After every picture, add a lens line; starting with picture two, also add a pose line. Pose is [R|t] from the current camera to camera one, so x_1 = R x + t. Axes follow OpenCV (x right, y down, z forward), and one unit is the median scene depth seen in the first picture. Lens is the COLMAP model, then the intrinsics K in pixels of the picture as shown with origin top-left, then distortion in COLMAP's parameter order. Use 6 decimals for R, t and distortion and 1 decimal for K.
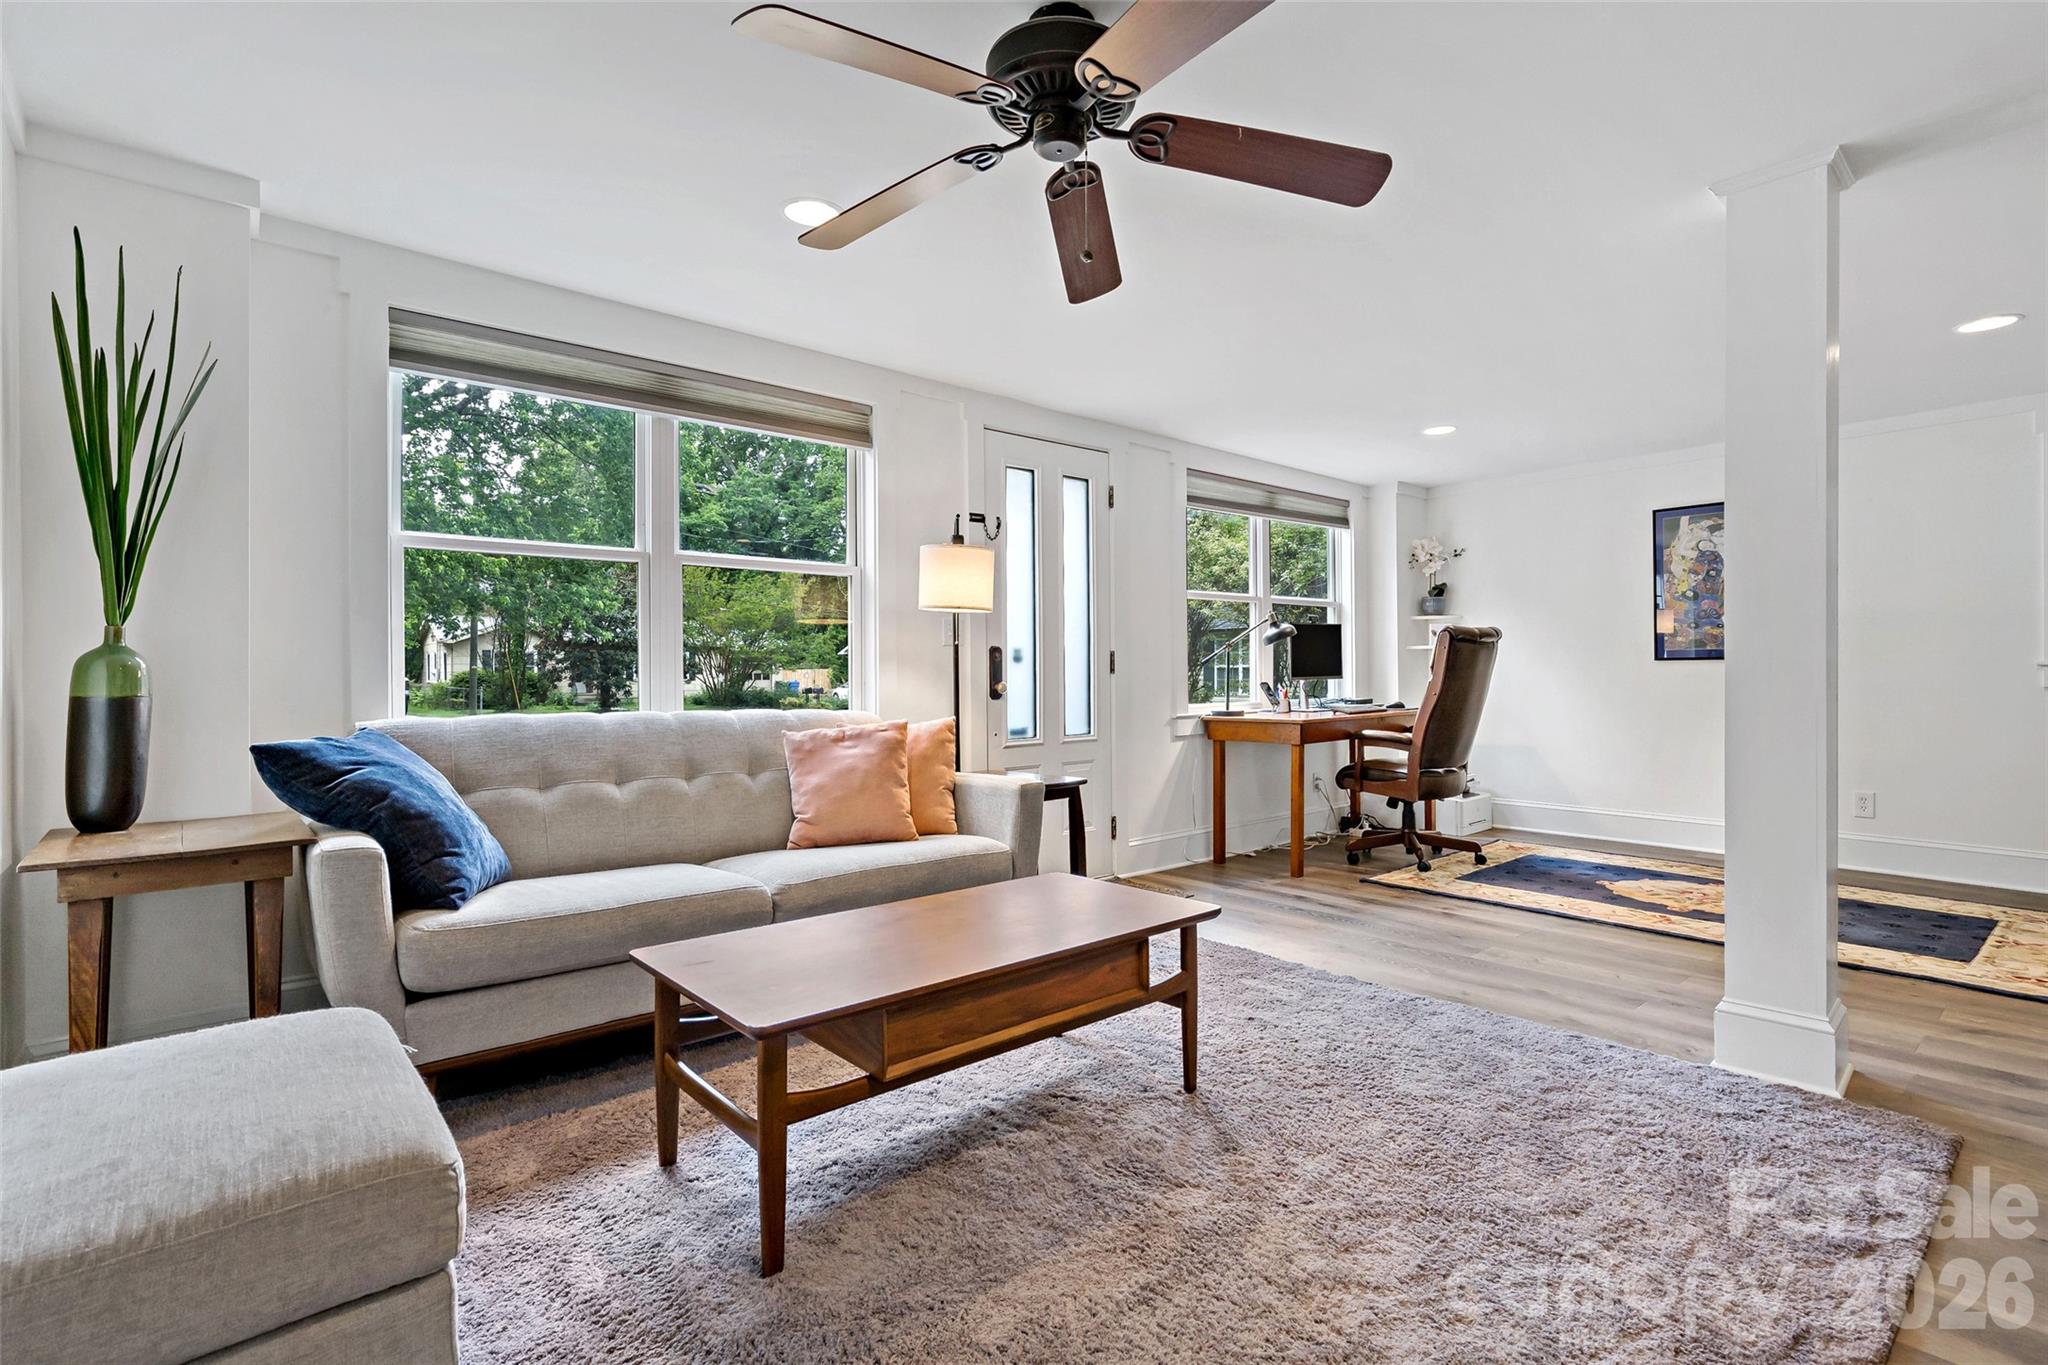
lens RADIAL K [[974.2, 0, 1032.2], [0, 974.2, 646.8], [0, 0, 1]] dist [0.000128, 0.000266]
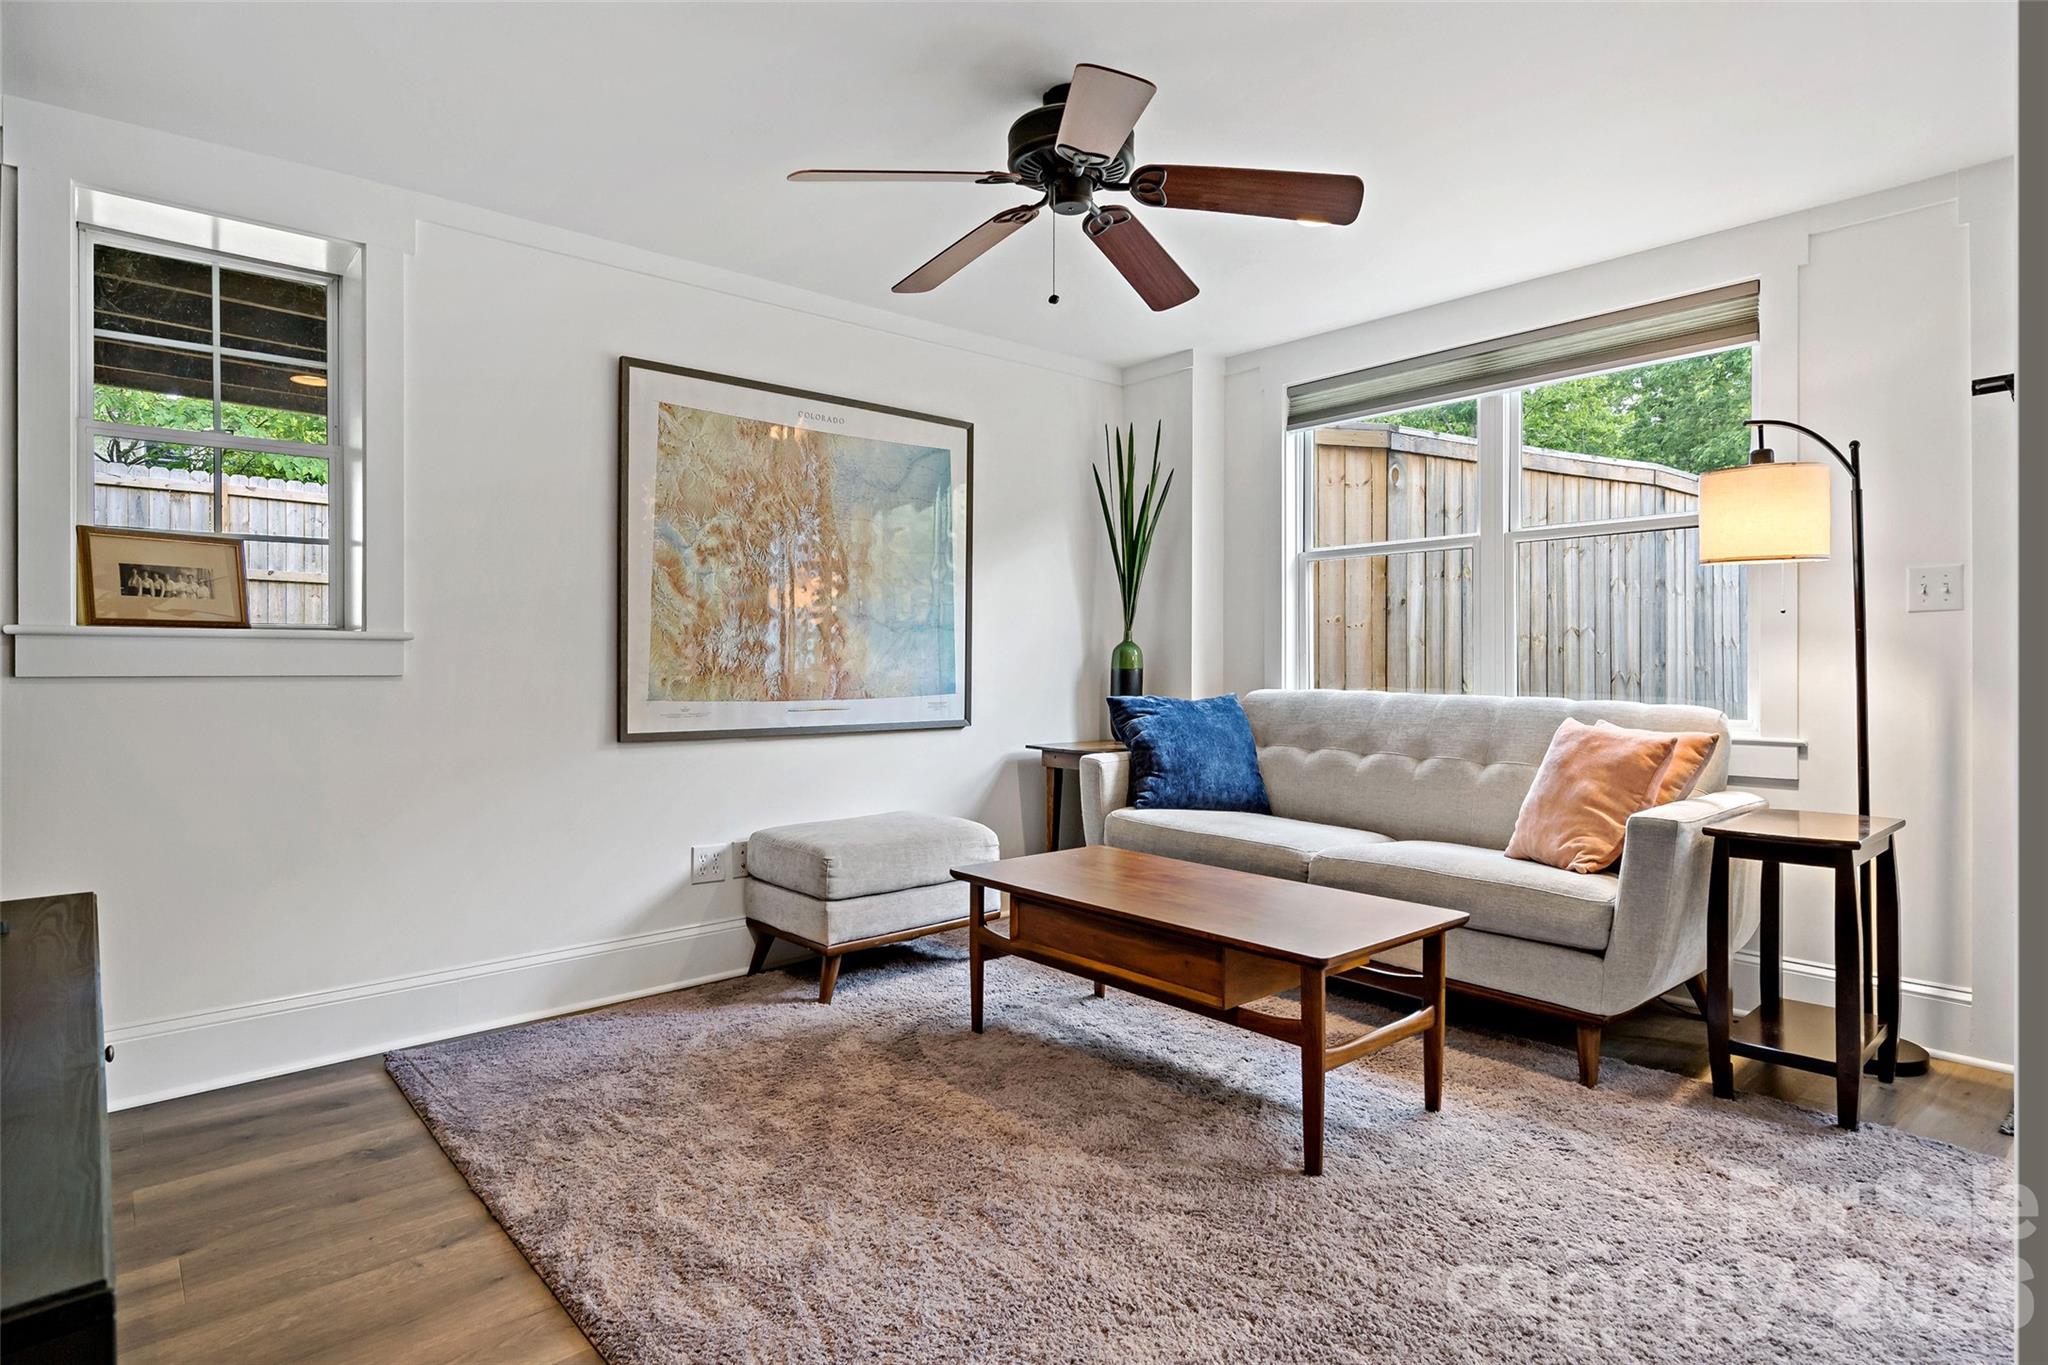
lens RADIAL K [[1069.7, 0, 1024.0], [0, 1069.7, 682.5], [0, 0, 1]] dist [-0.000730, 0.000122]
pose [[-0.006758, 0.018153, -0.999812, 0.852444], [0.017141, 0.999690, 0.018035, 0.029105], [0.999830, -0.017016, -0.007067, 0.648765]]
